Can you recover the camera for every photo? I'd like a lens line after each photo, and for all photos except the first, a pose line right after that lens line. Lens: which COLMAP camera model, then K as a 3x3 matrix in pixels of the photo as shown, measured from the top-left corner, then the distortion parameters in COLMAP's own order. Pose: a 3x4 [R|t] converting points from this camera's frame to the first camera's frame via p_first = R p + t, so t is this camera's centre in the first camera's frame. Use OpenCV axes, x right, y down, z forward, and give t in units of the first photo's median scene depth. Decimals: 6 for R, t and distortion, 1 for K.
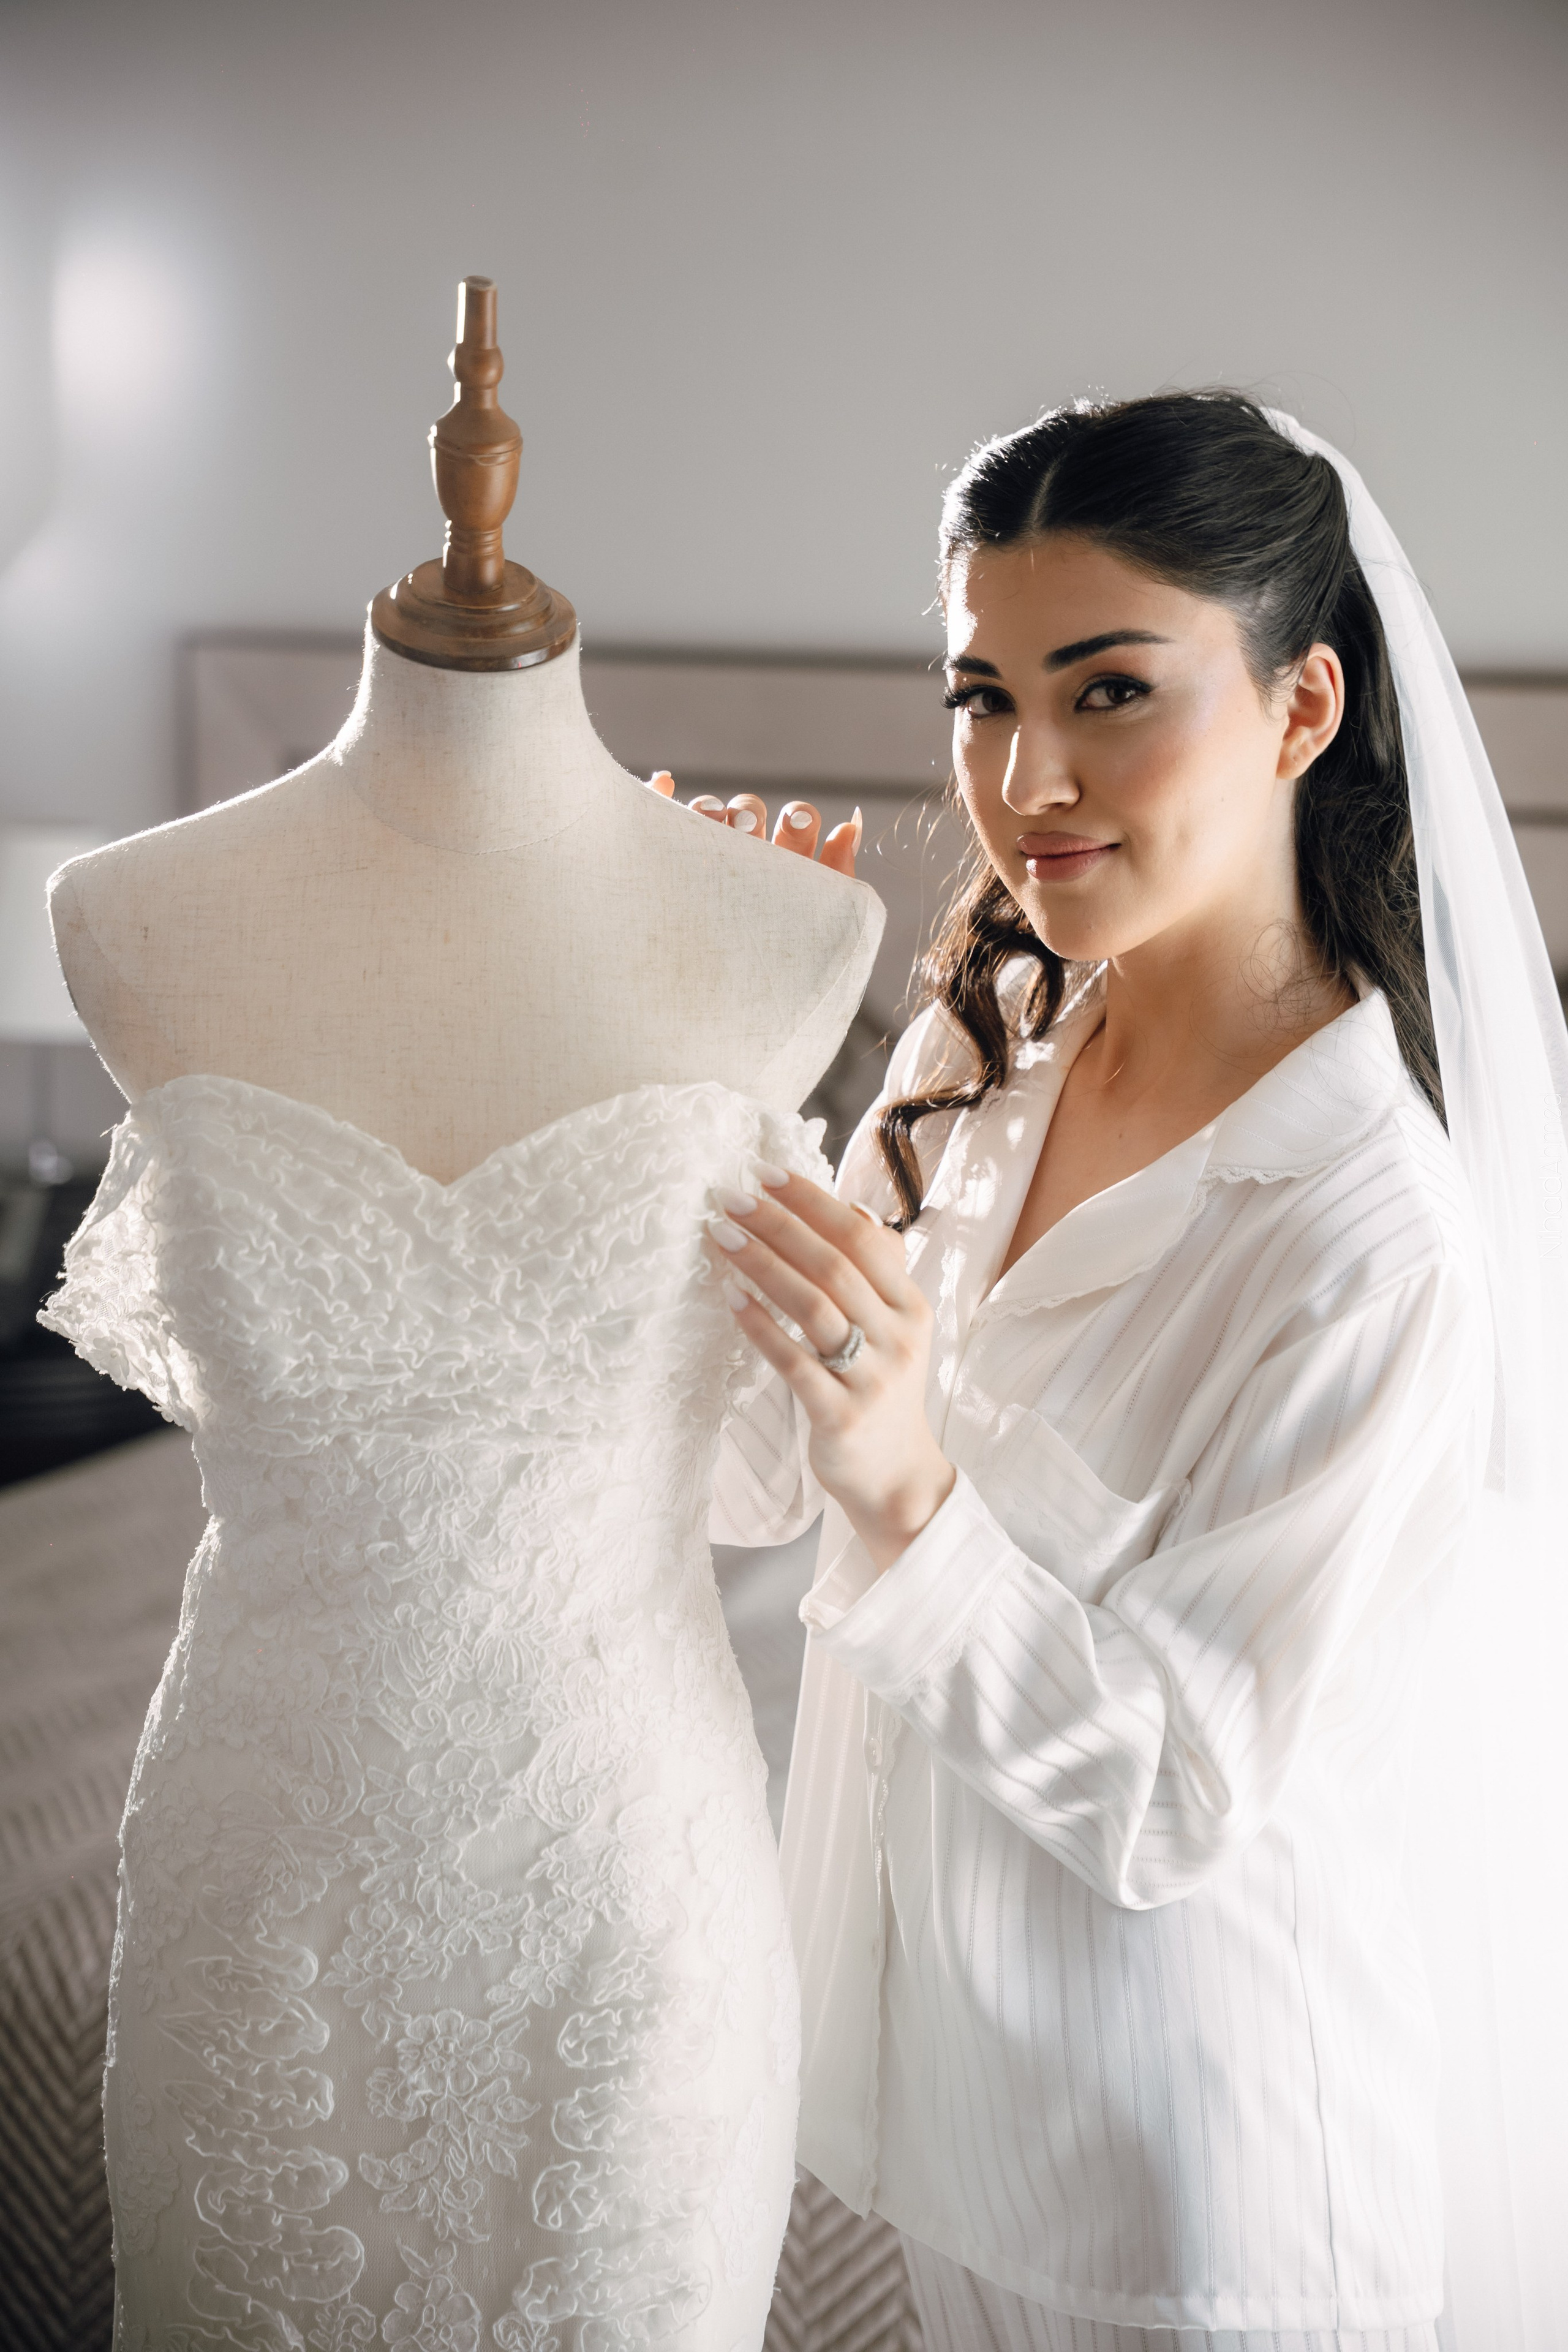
lens RADIAL K [[4216.7, 0, 780.1], [0, 4216.7, 1170.9], [0, 0, 1]] dist [0.151428, 0.000000]
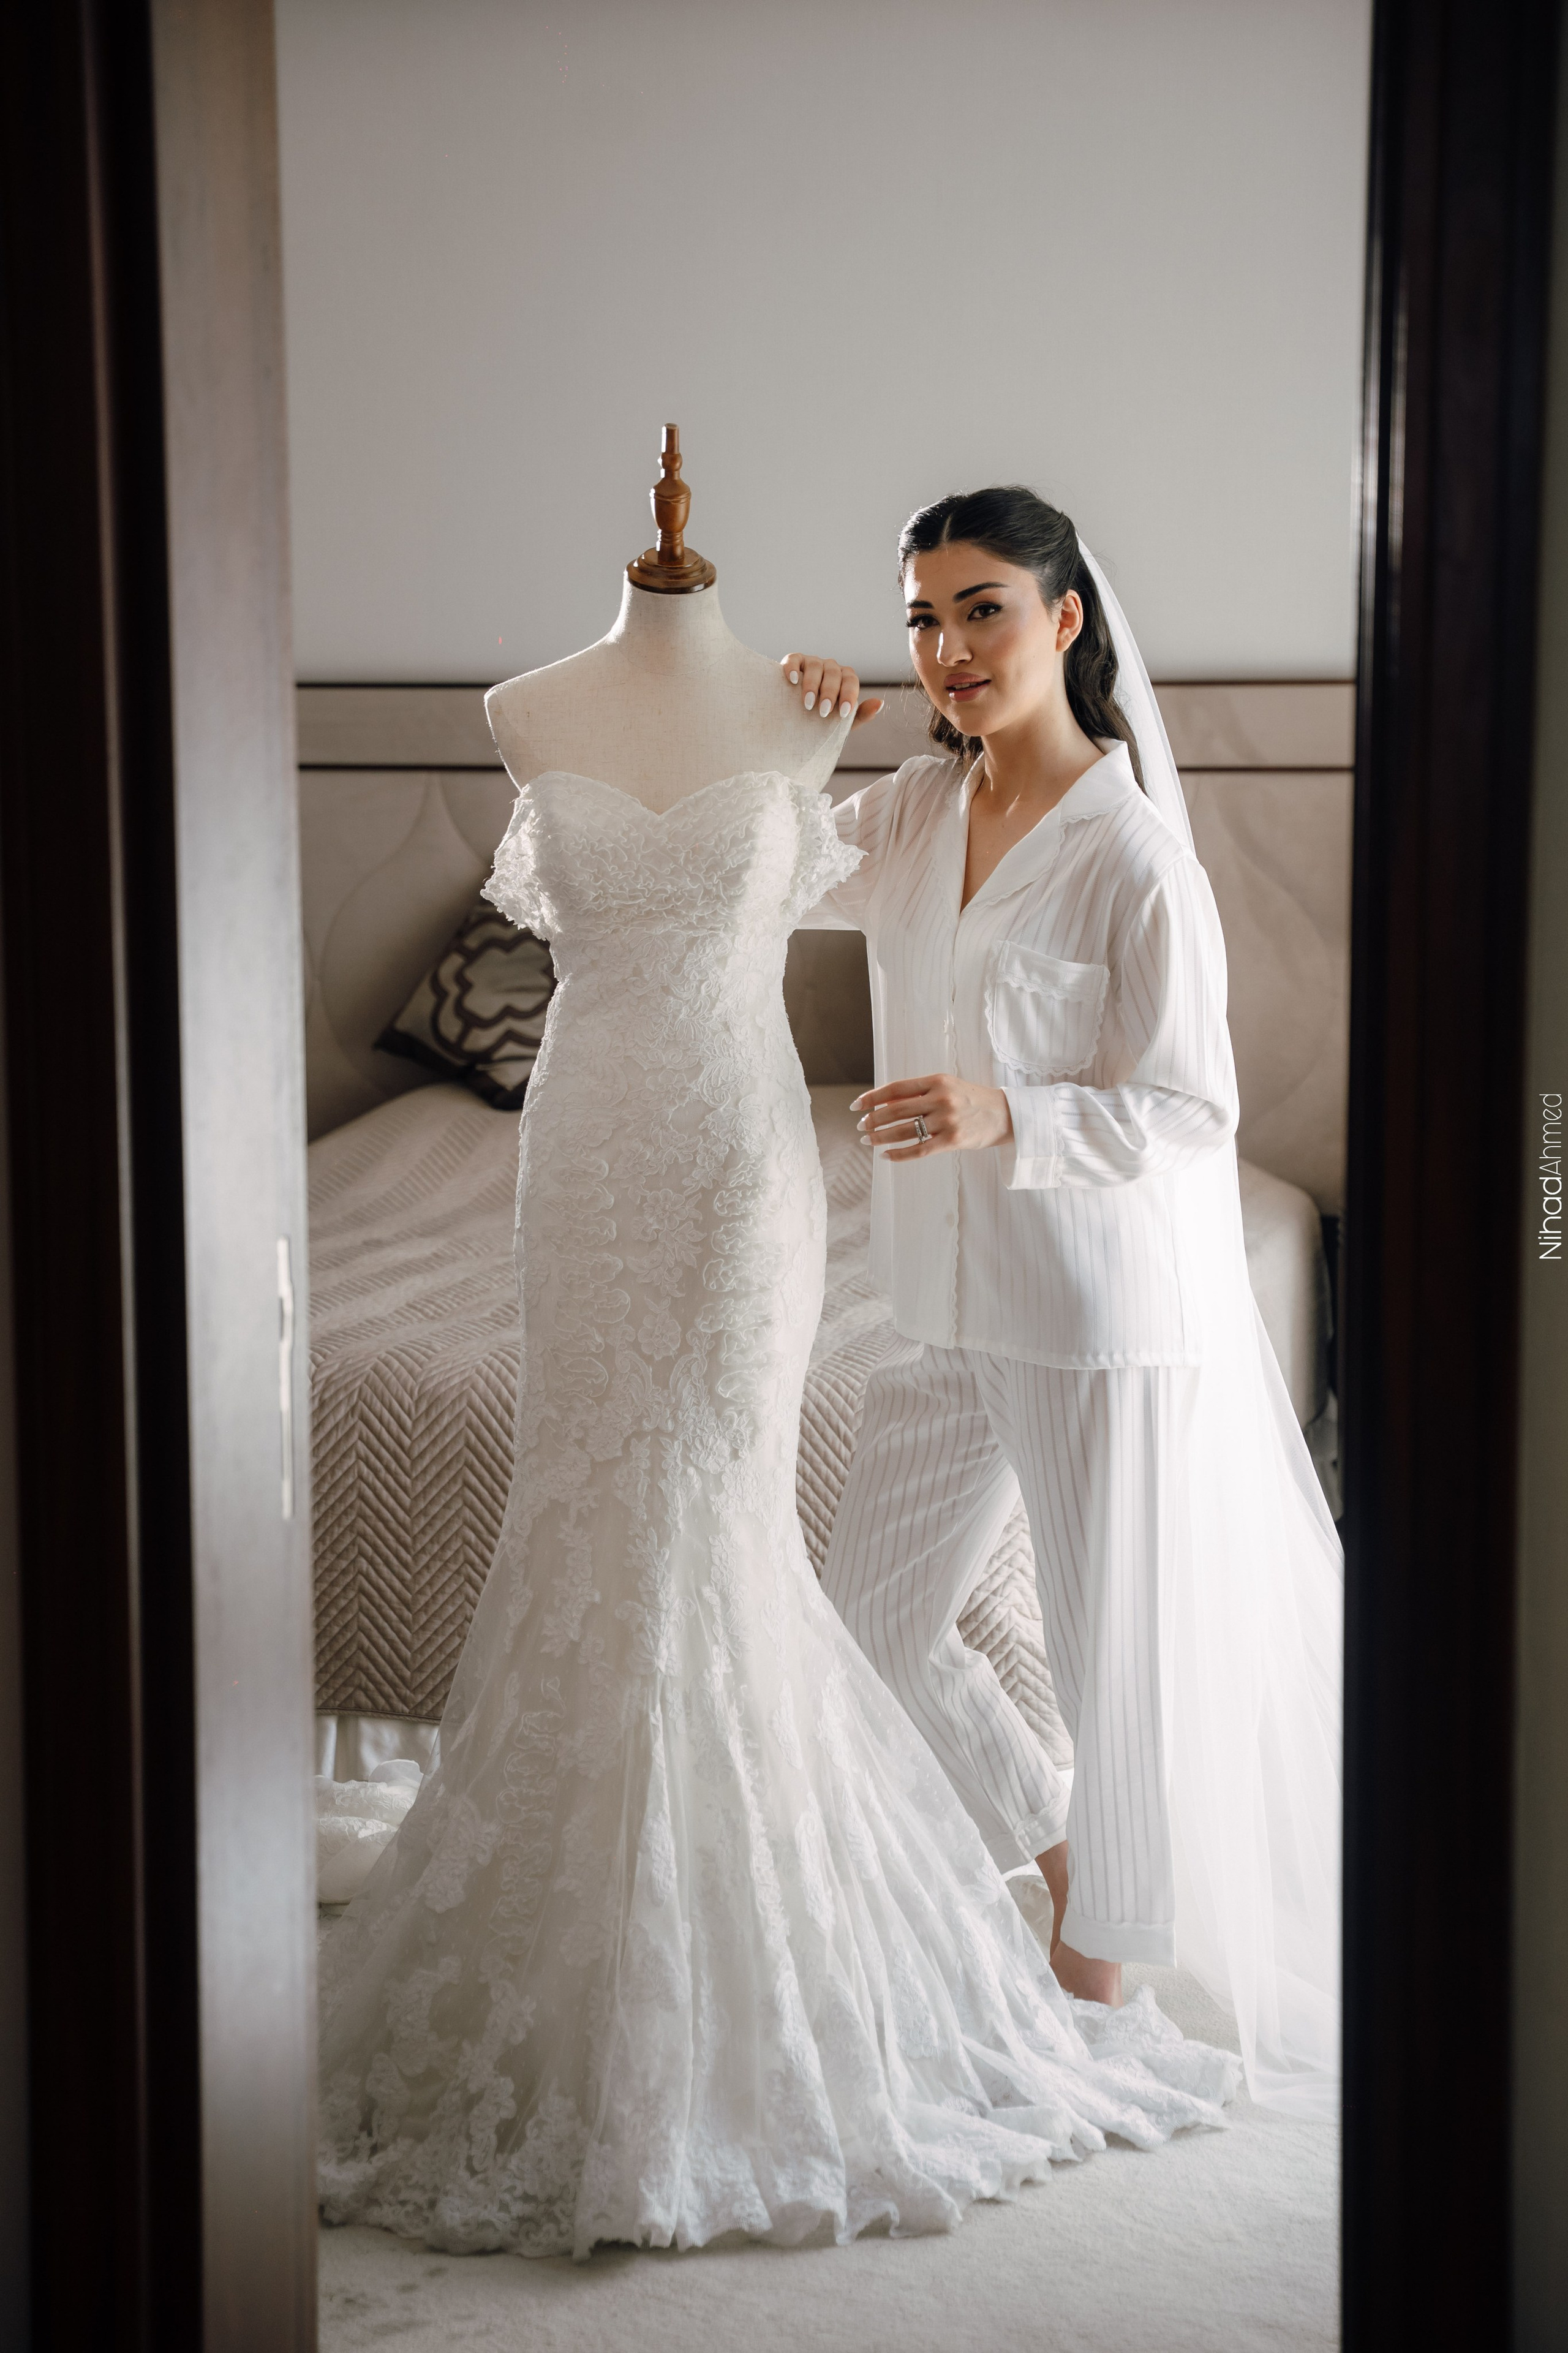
lens RADIAL K [[3891.6, 0, 768.9], [0, 3891.6, 1161.4], [0, 0, 1]] dist [0.076558, 0.000000]
pose [[0.997952, -0.010092, -0.063166, 0.108824], [0.008990, 0.999803, -0.017707, 0.221742], [0.063332, 0.017102, 0.997846, -1.073587]]
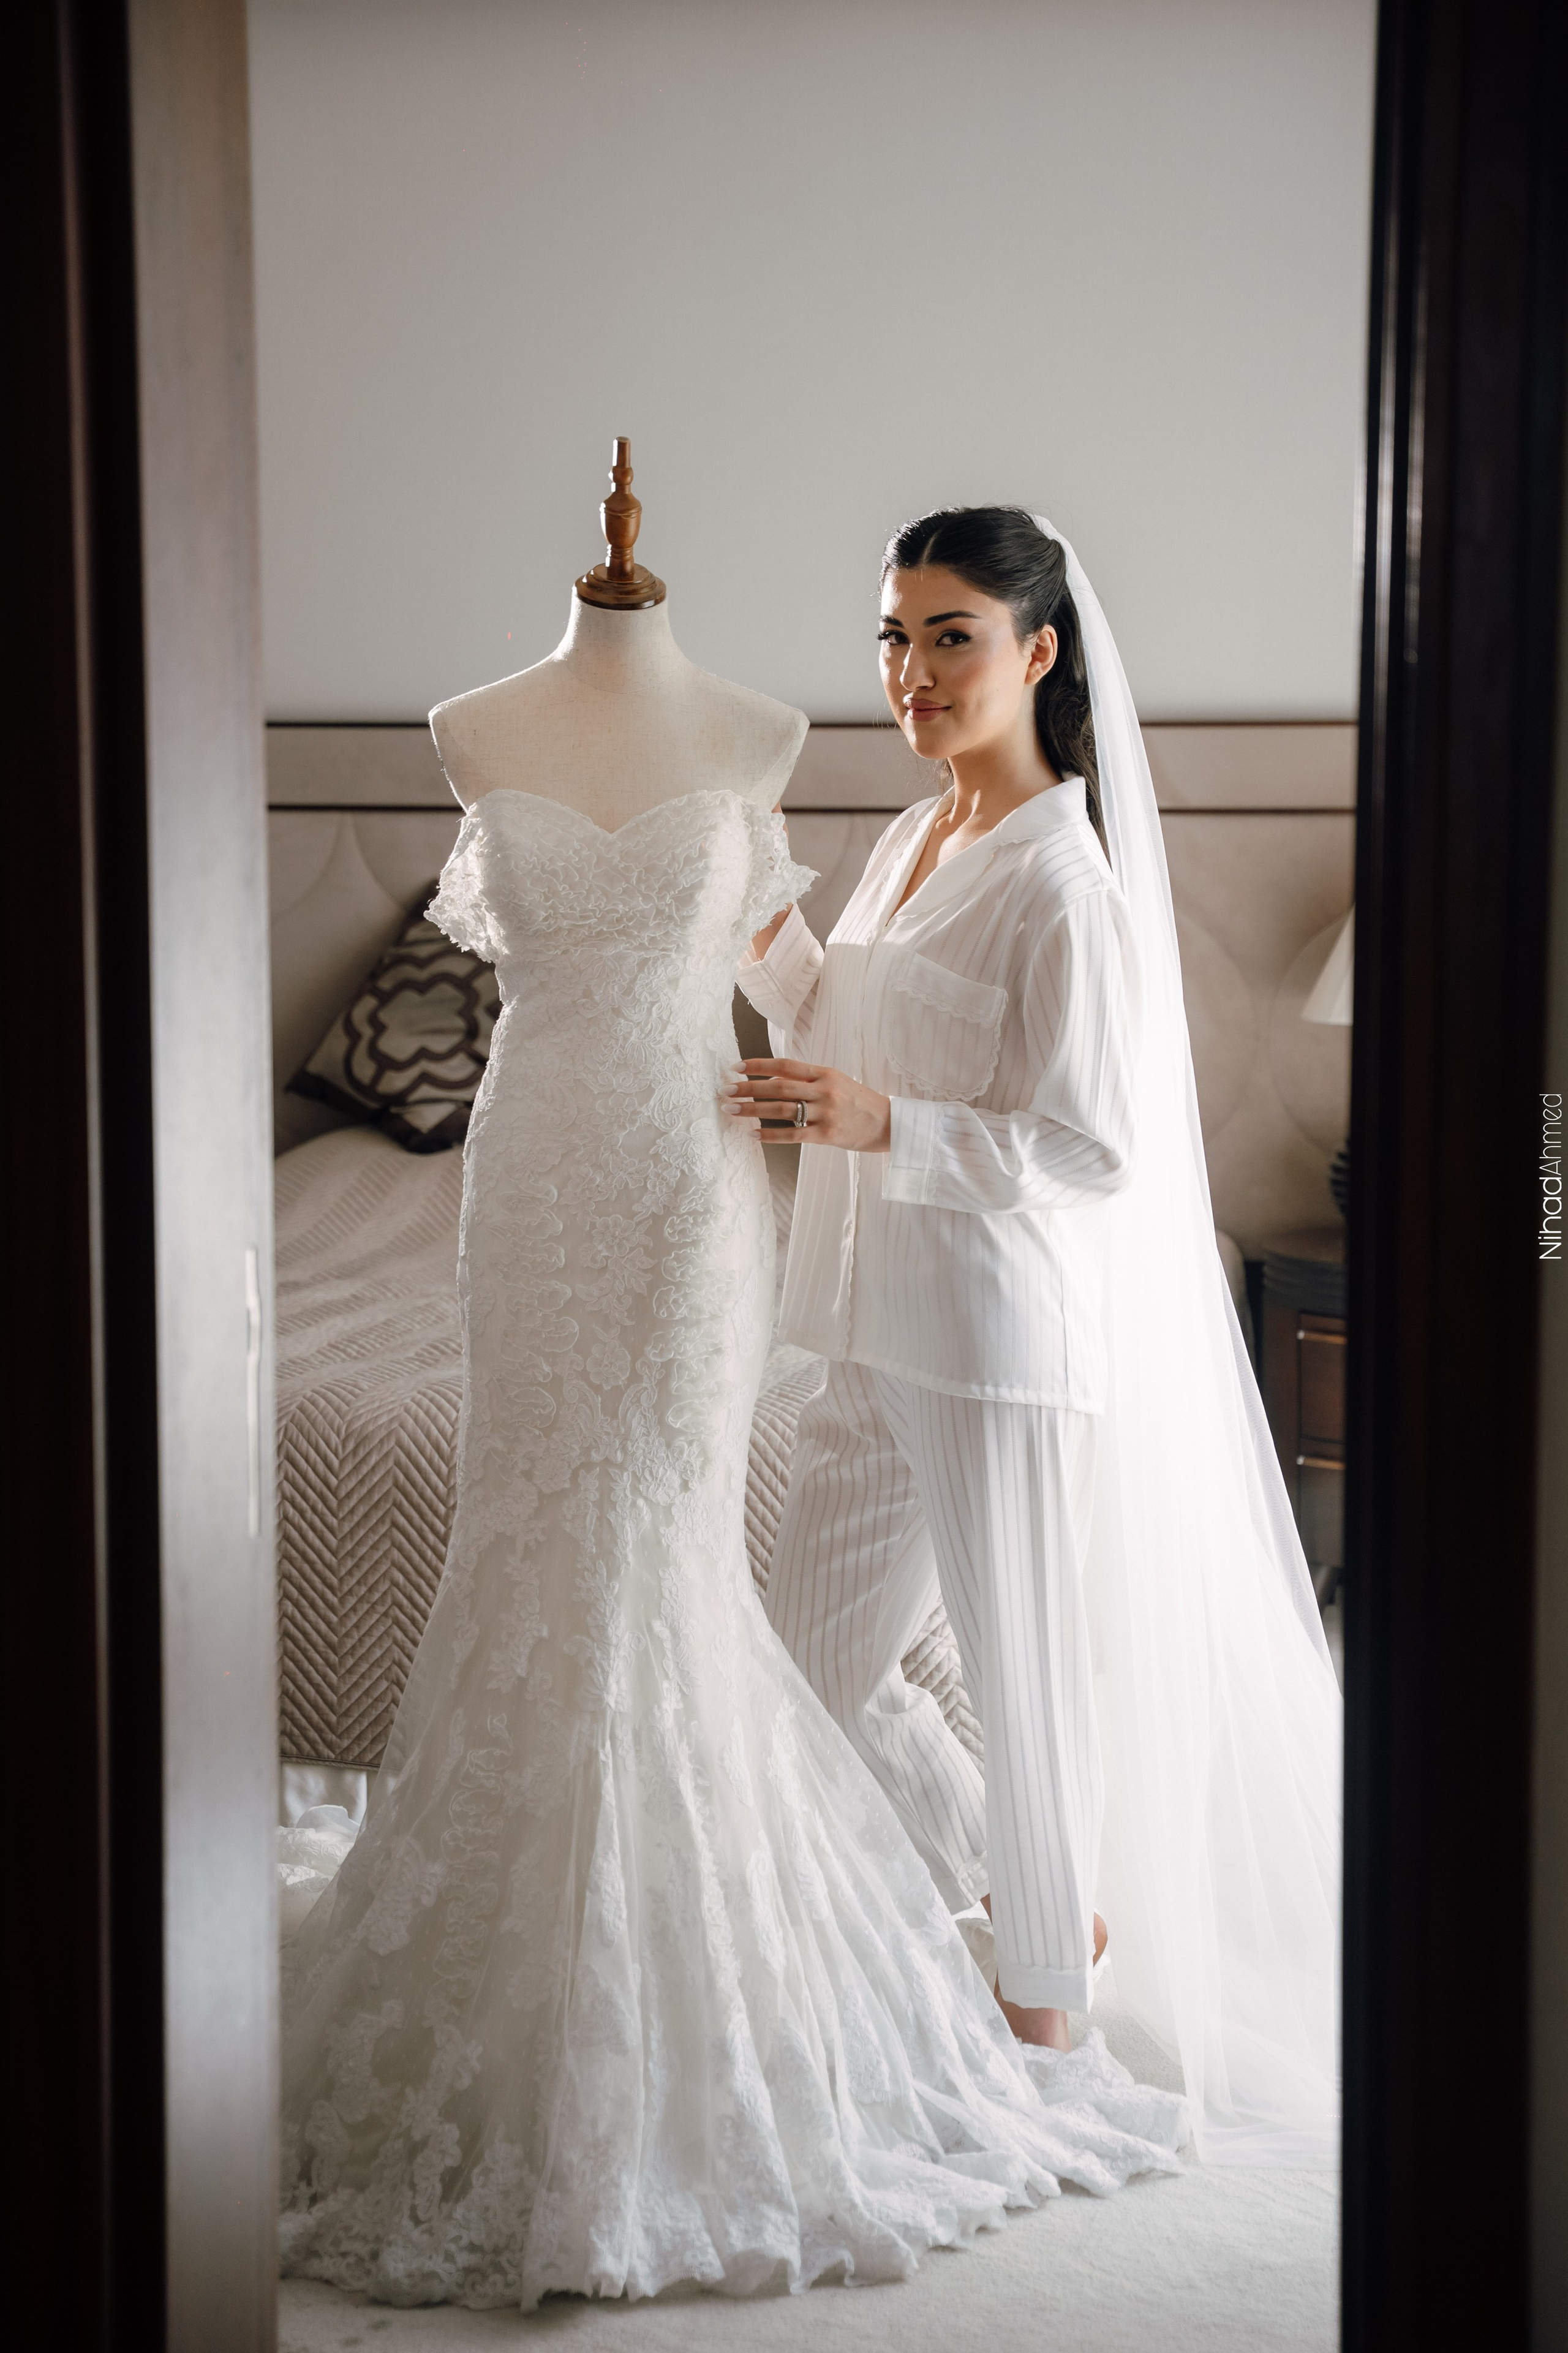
lens RADIAL K [[3891.6, 0, 759.9], [0, 3891.6, 1164.2], [0, 0, 1]] dist [0.076558, 0.000000]
pose [[0.999405, -0.009198, -0.033257, 0.066286], [0.008058, 0.999381, -0.034249, 0.243160], [0.033551, 0.033960, 0.998860, -1.039474]]
